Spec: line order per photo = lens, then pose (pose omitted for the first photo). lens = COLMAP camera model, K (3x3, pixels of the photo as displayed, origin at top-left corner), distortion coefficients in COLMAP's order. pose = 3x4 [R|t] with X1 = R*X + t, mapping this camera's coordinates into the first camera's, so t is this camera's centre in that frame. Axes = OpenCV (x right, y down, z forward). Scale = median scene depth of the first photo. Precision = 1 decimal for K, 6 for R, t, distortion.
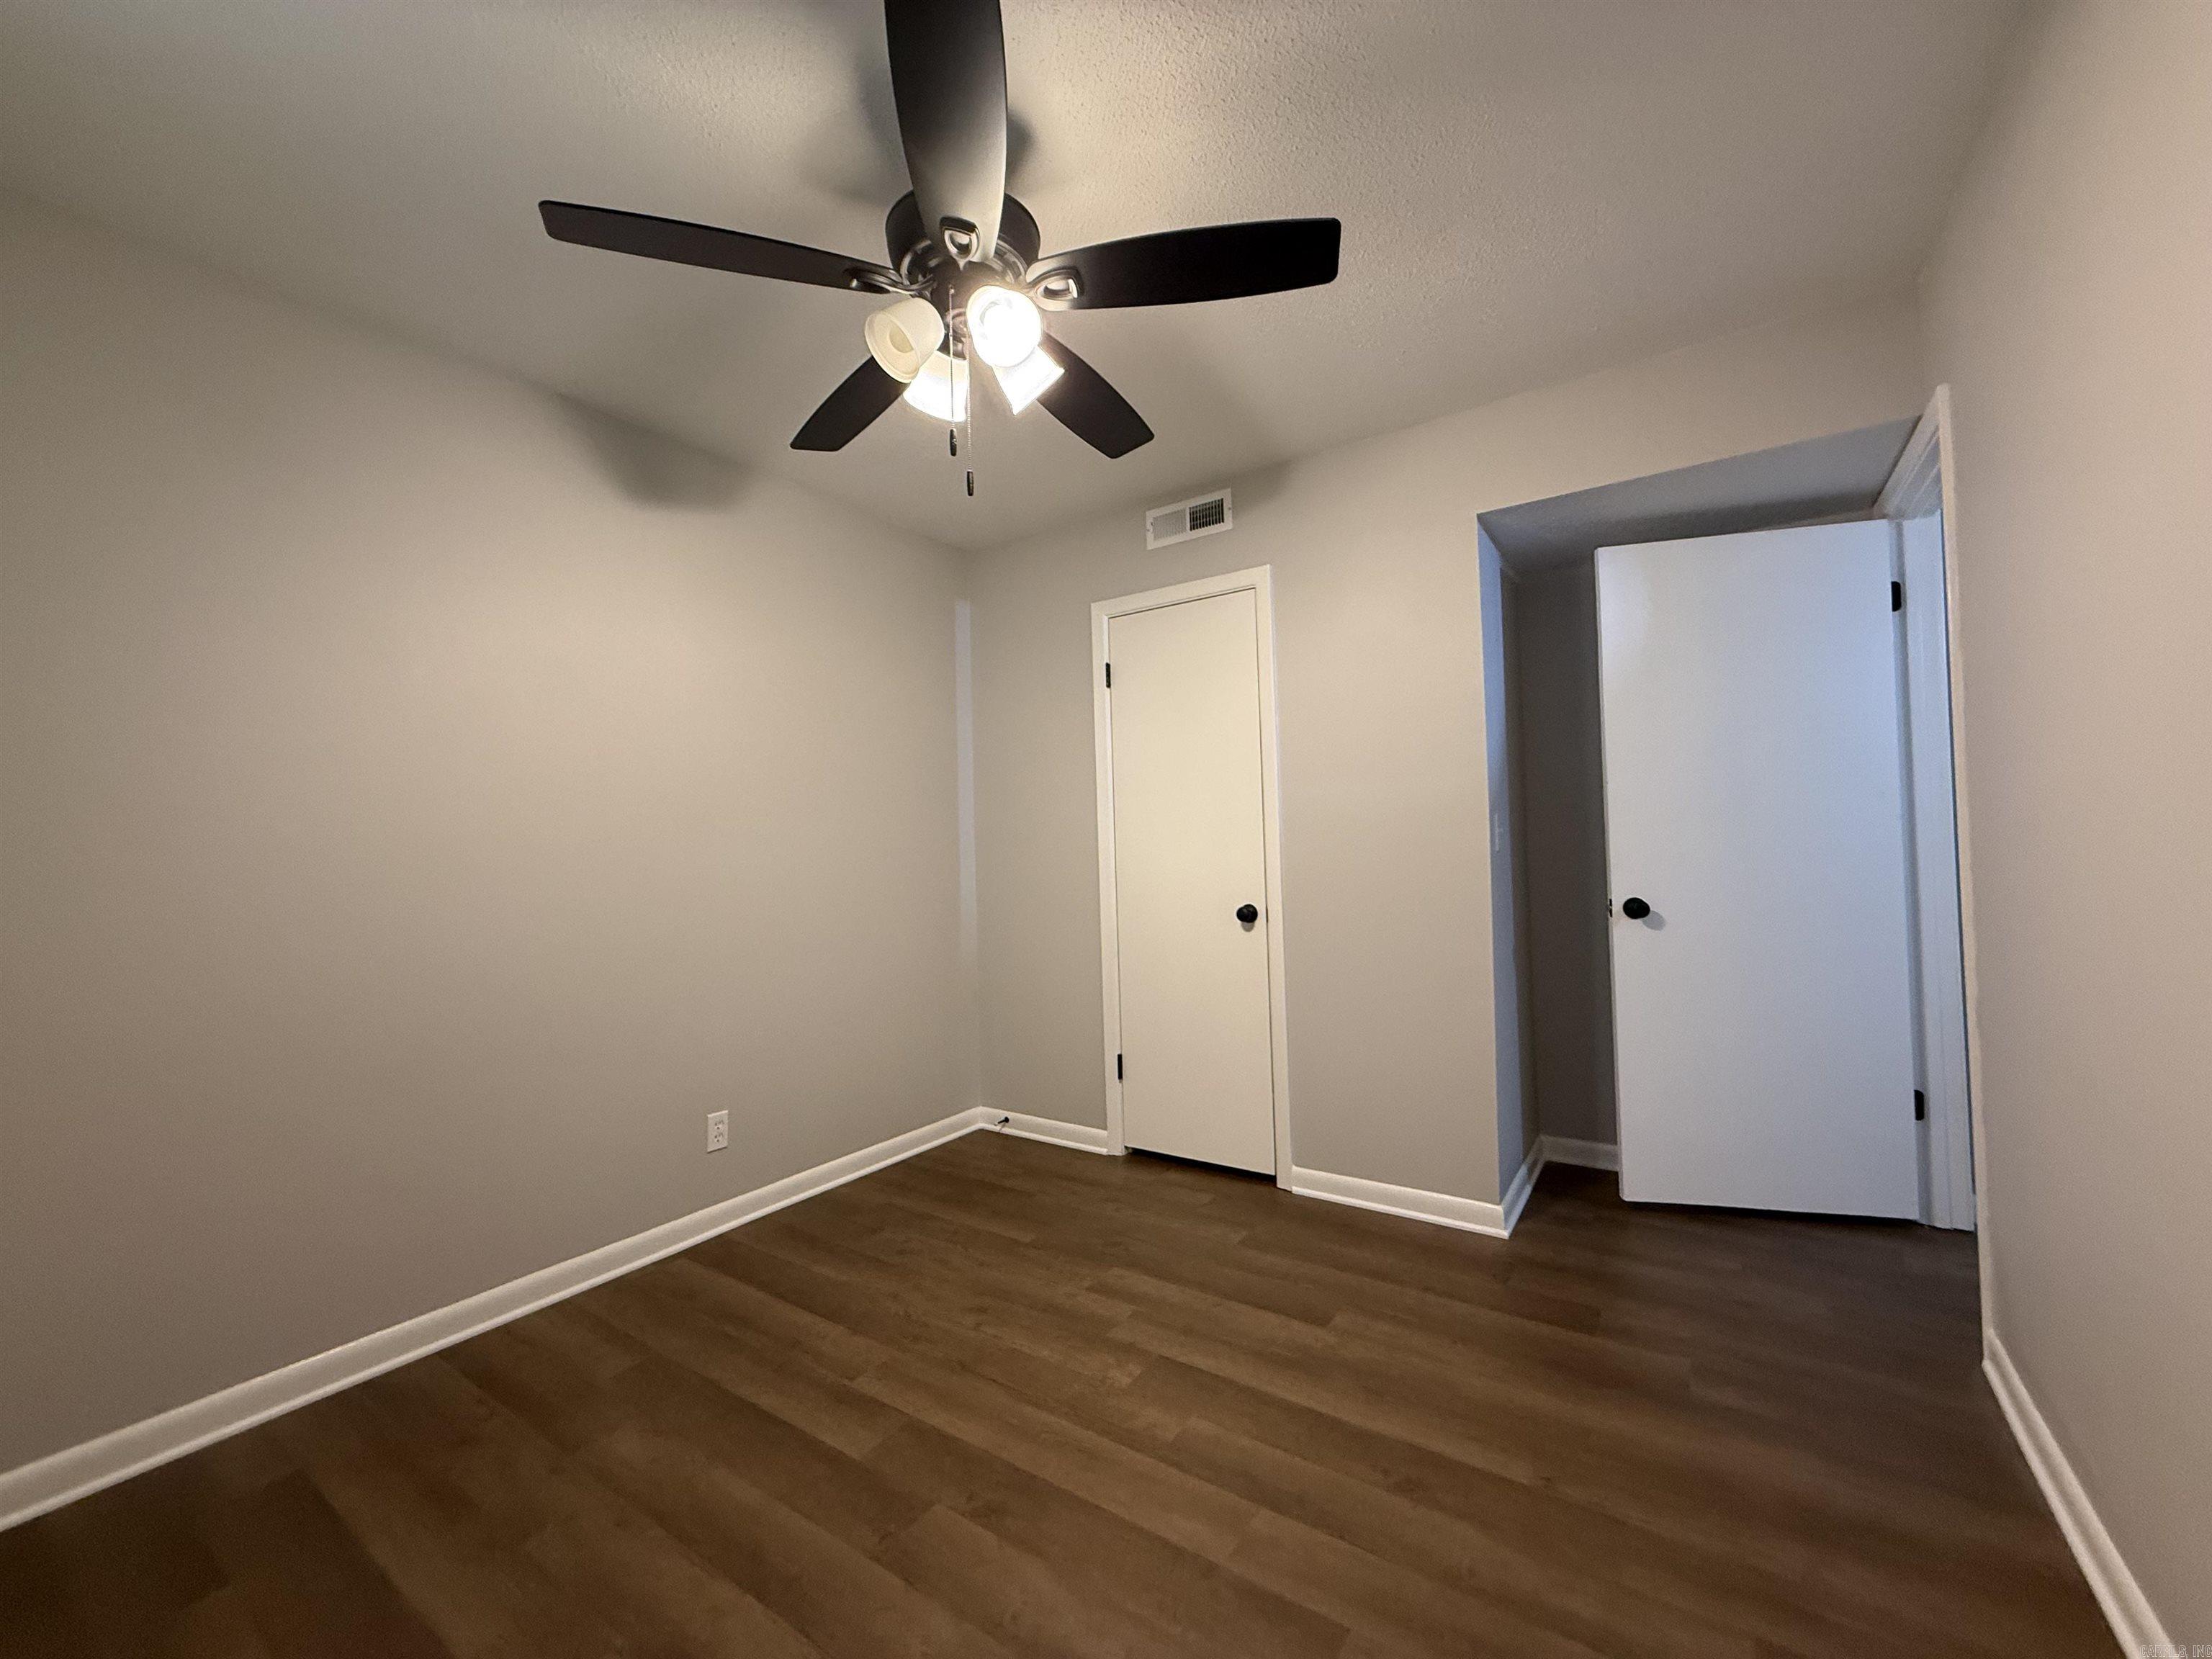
lens RADIAL K [[879.2, 0, 1109.3], [0, 879.2, 835.1], [0, 0, 1]] dist [-0.001291, 0.000036]
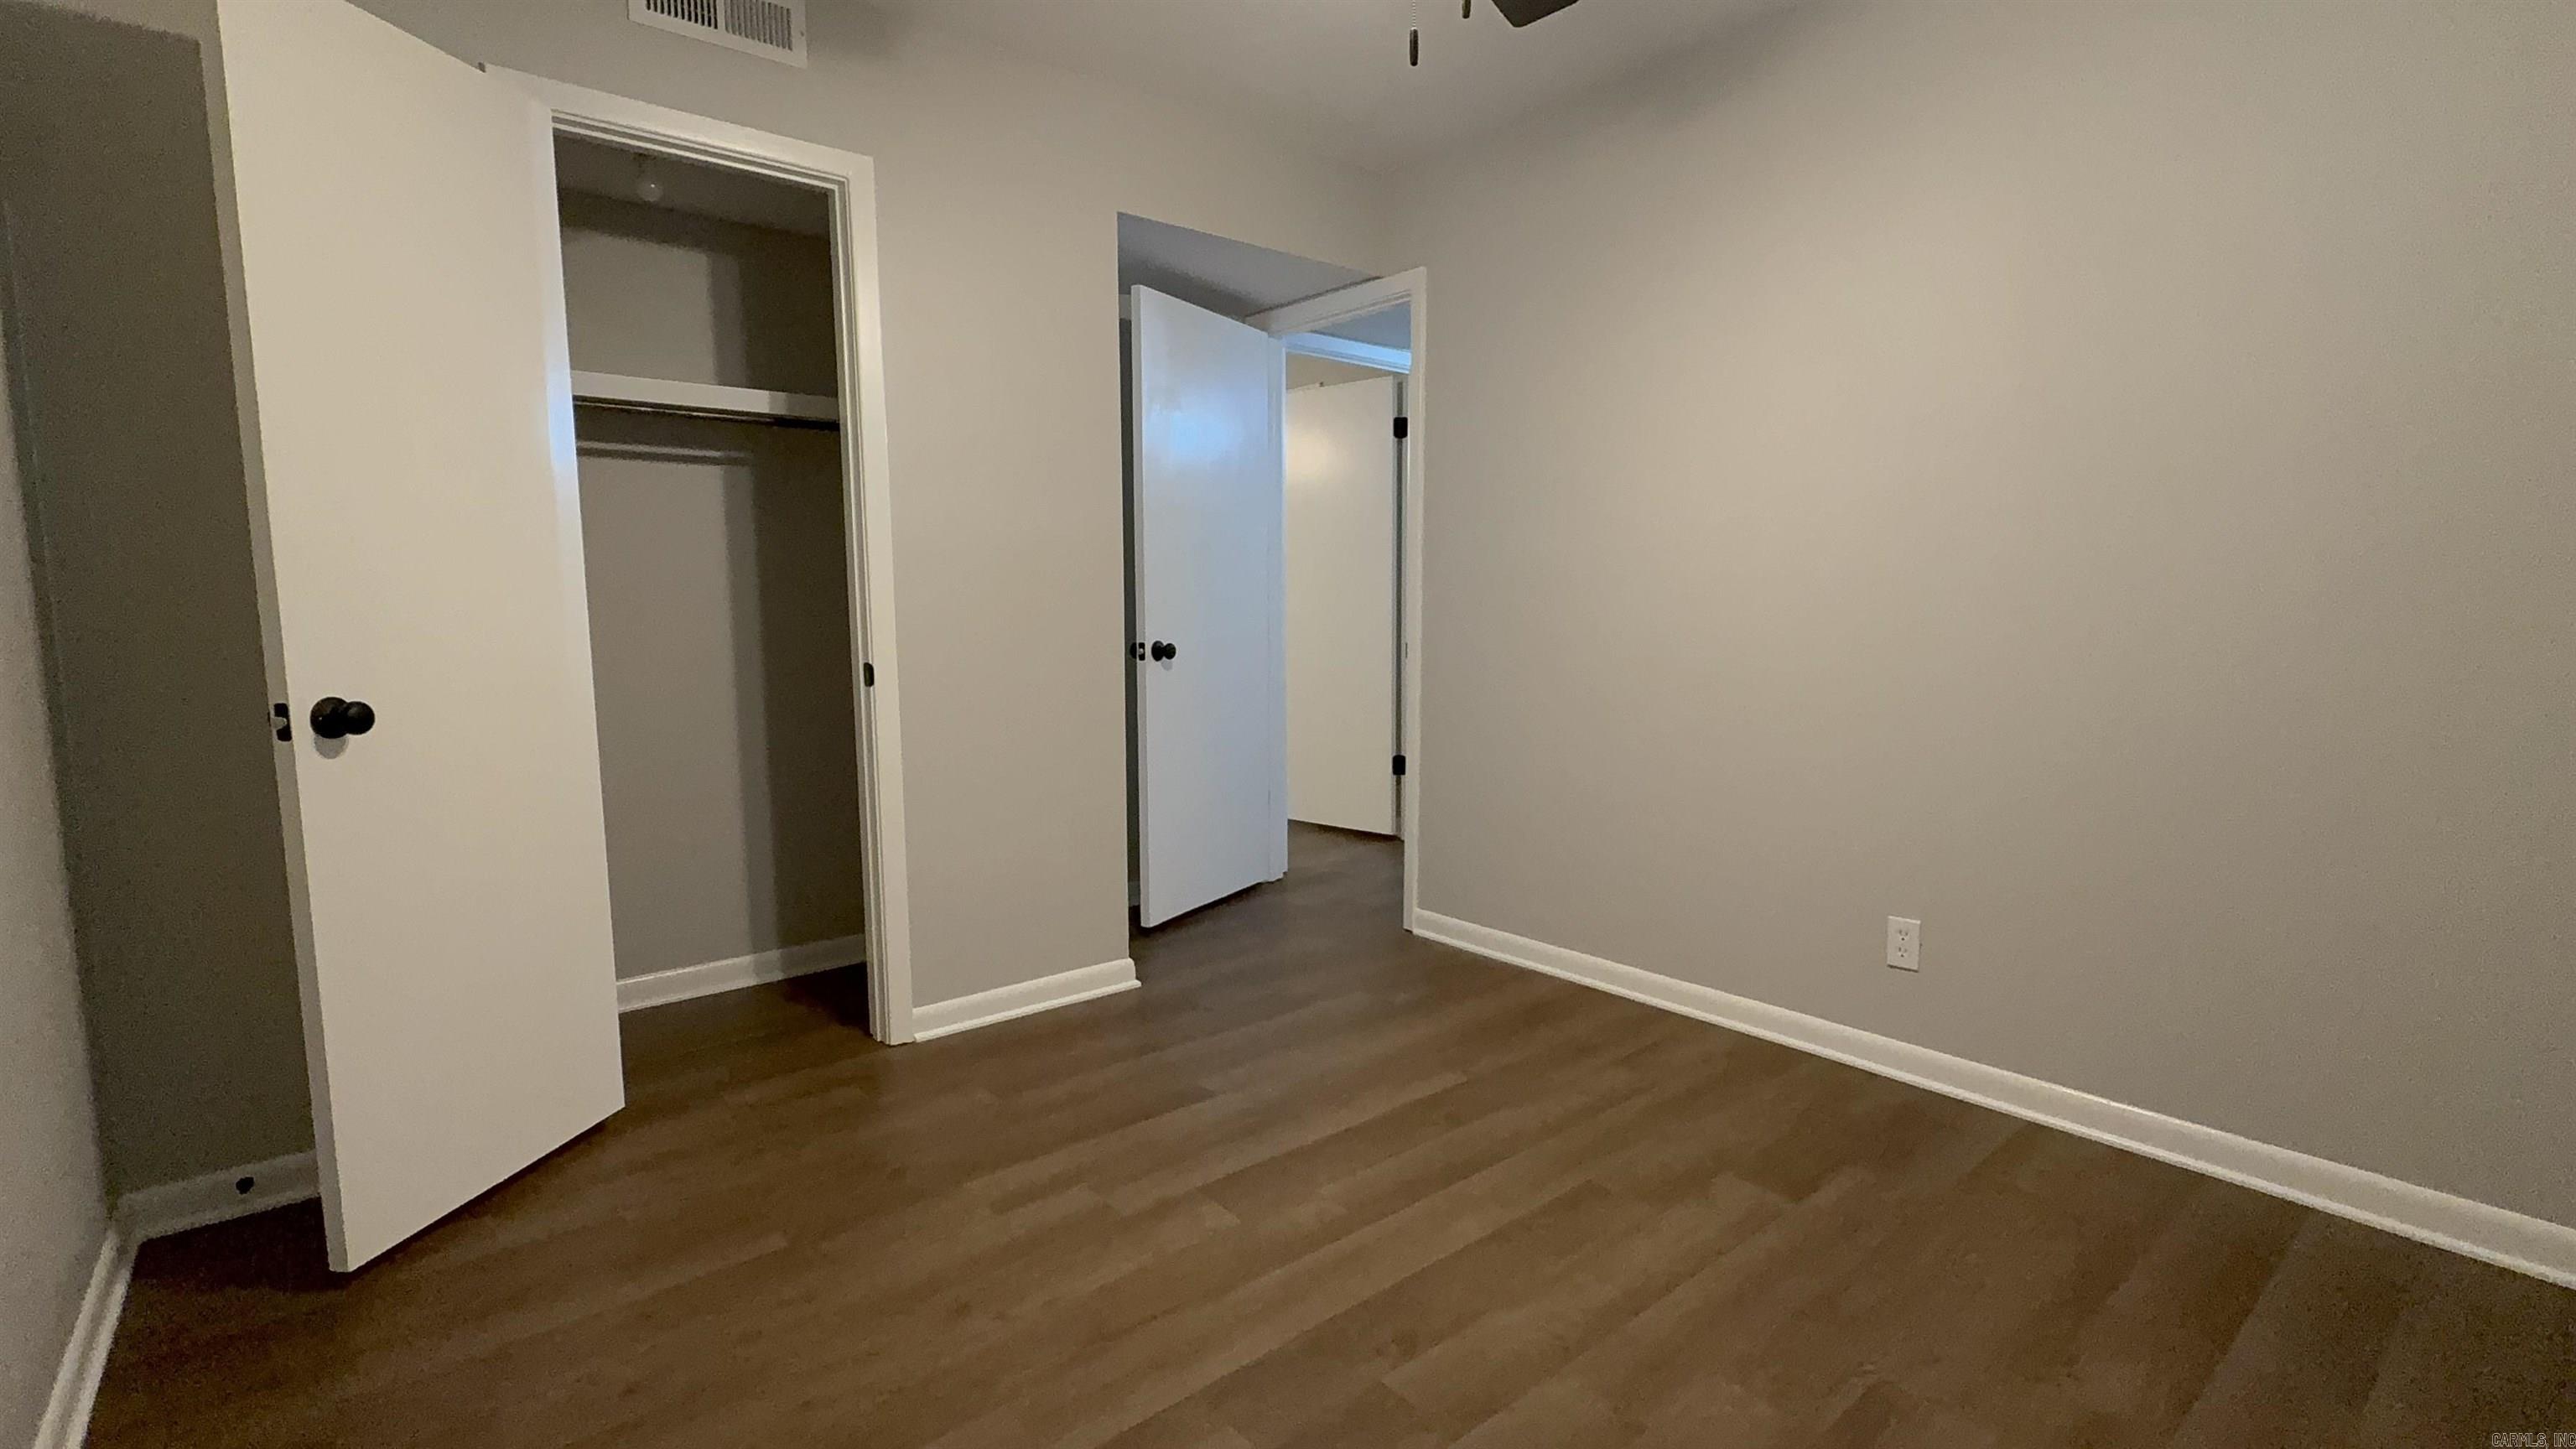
lens RADIAL K [[1159.8, 0, 1287.0], [0, 1159.8, 718.2], [0, 0, 1]] dist [-0.004898, 0.000949]
pose [[0.278858, -0.078599, 0.957110, -0.681592], [-0.015368, 0.996152, 0.086283, 0.046745], [-0.960209, -0.038770, 0.276577, 0.475986]]
